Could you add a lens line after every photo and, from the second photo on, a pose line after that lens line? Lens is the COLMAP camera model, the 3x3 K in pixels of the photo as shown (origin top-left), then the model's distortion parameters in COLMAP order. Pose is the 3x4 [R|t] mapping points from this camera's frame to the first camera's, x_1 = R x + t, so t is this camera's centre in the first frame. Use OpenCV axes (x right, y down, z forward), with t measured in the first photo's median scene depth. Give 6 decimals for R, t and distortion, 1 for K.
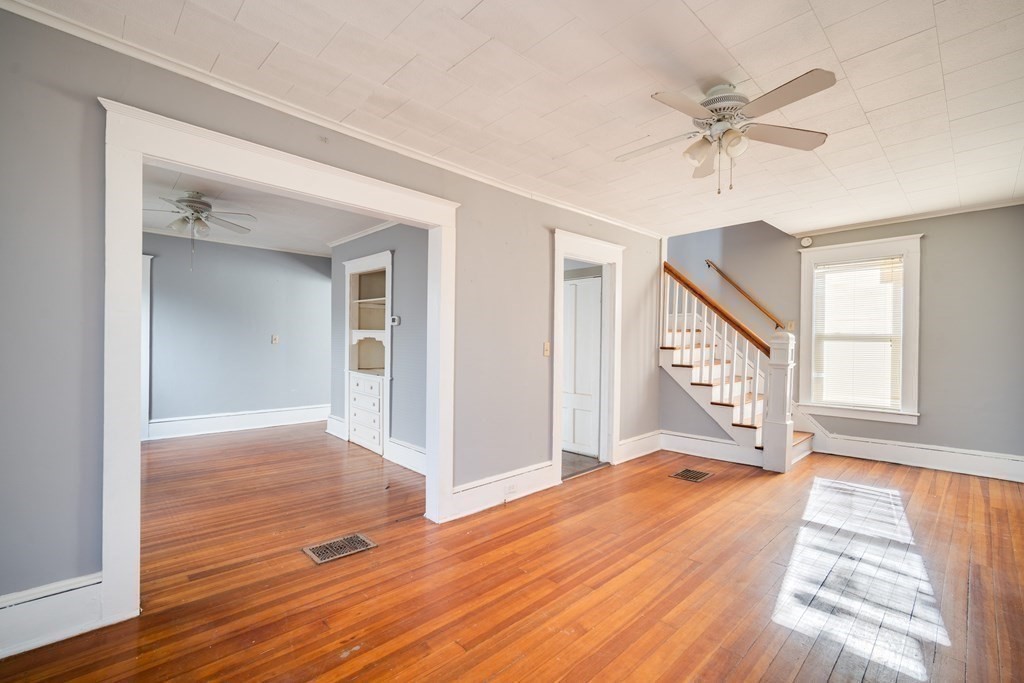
lens RADIAL K [[448.0, 0, 510.1], [0, 448.0, 343.6], [0, 0, 1]] dist [-0.003564, 0.004973]
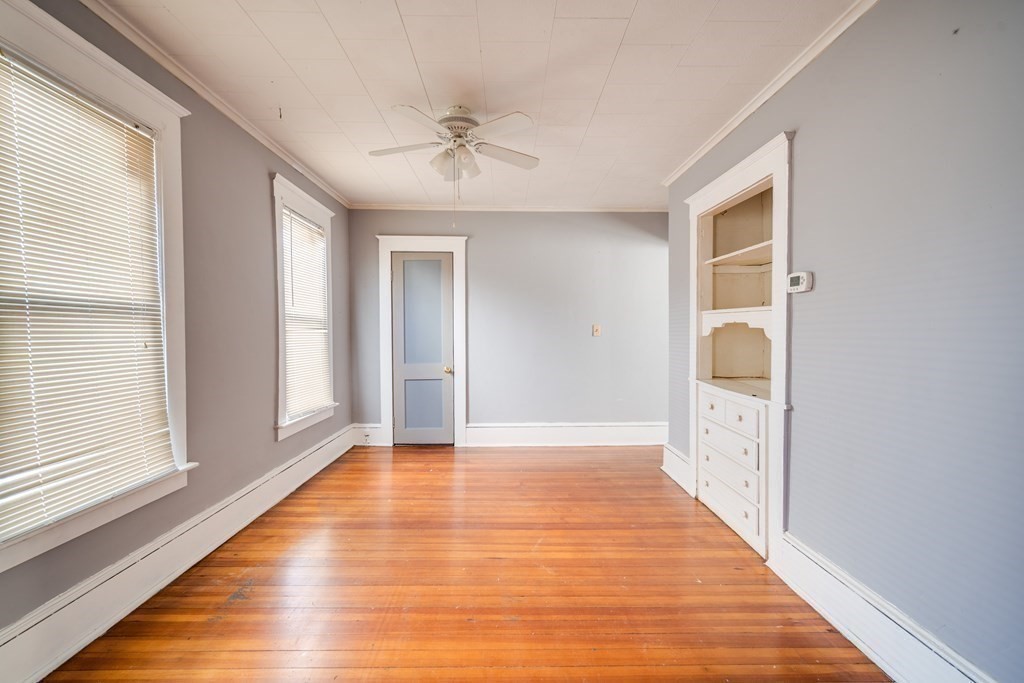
lens RADIAL K [[448.0, 0, 510.1], [0, 448.0, 343.6], [0, 0, 1]] dist [-0.003564, 0.004973]
pose [[0.737265, 0.001354, -0.675602, -0.158902], [0.008946, 0.999891, 0.011766, 0.002898], [0.675544, -0.014719, 0.737172, 0.446141]]
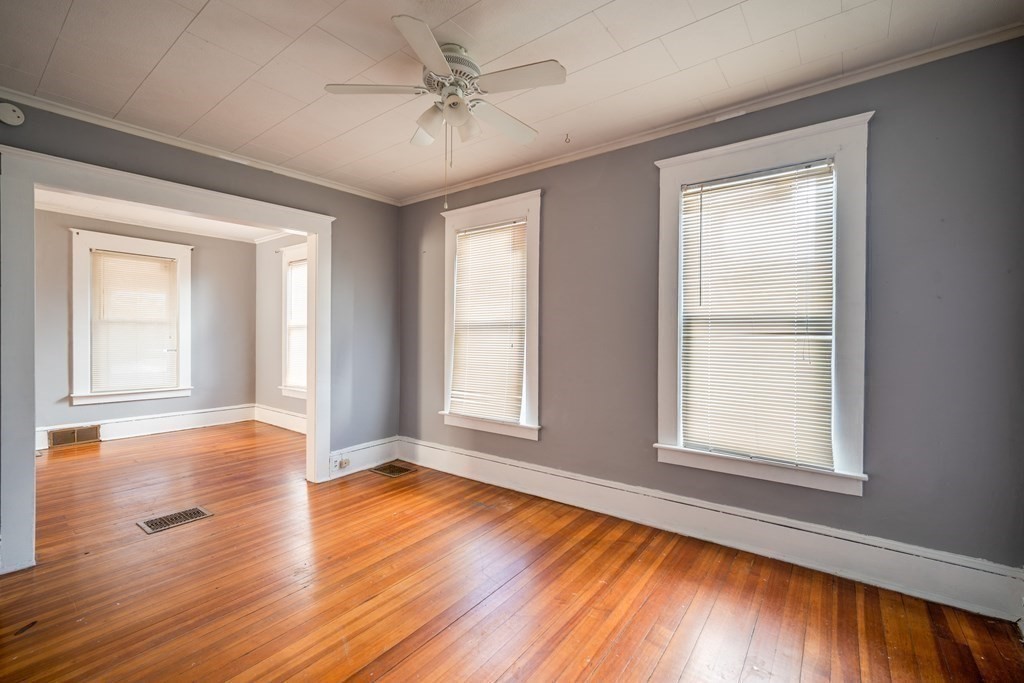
lens RADIAL K [[448.0, 0, 510.1], [0, 448.0, 343.6], [0, 0, 1]] dist [-0.003564, 0.004973]
pose [[-0.986078, -0.022797, -0.164713, -0.554214], [-0.025047, 0.999619, 0.011595, -0.004819], [0.164386, 0.015559, -0.986273, 1.223984]]
